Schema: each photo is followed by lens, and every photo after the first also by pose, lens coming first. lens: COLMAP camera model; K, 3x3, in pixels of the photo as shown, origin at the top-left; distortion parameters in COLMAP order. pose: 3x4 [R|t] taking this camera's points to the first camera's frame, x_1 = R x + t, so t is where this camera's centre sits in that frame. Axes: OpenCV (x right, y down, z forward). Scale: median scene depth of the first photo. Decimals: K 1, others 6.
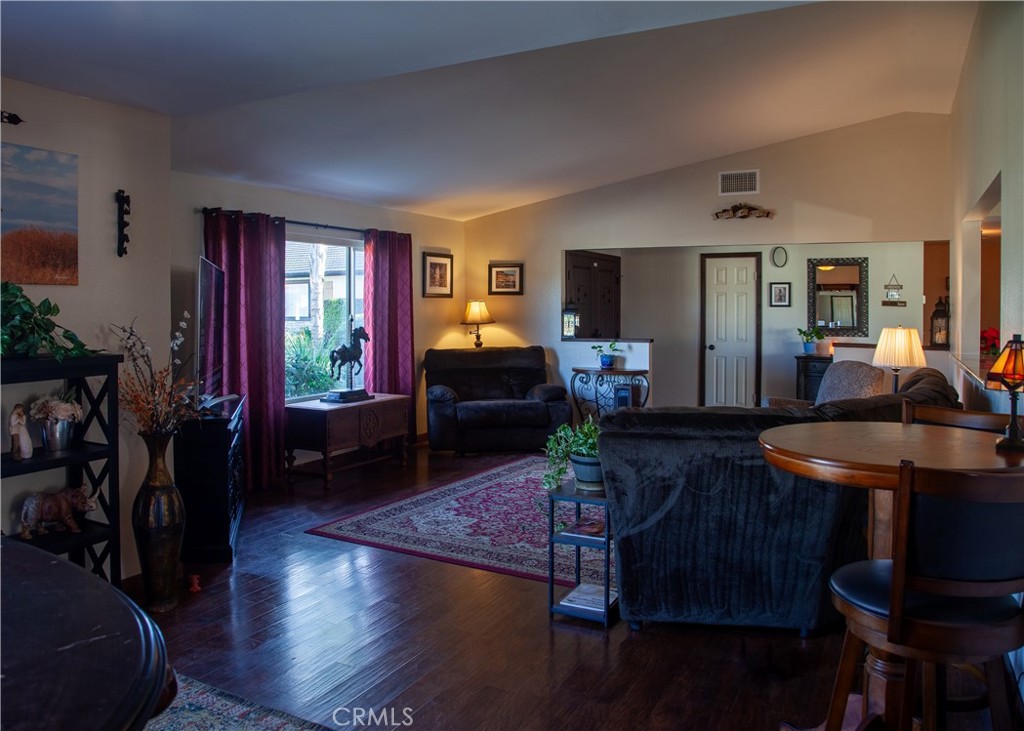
lens RADIAL K [[745.6, 0, 513.2], [0, 745.6, 409.3], [0, 0, 1]] dist [0.002660, 0.000047]
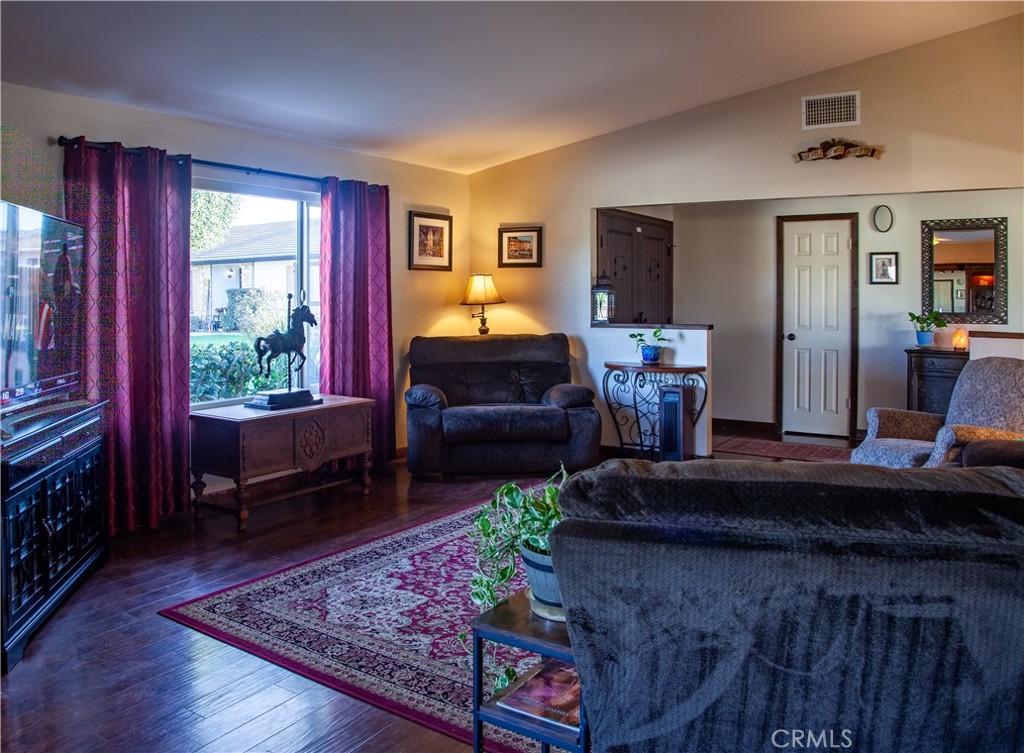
lens RADIAL K [[752.6, 0, 512.0], [0, 752.6, 376.5], [0, 0, 1]] dist [-0.067032, 0.063794]
pose [[0.995887, 0.010365, -0.090008, 0.060929], [-0.013092, 0.999471, -0.029755, -0.019664], [0.089652, 0.030811, 0.995496, 0.261143]]
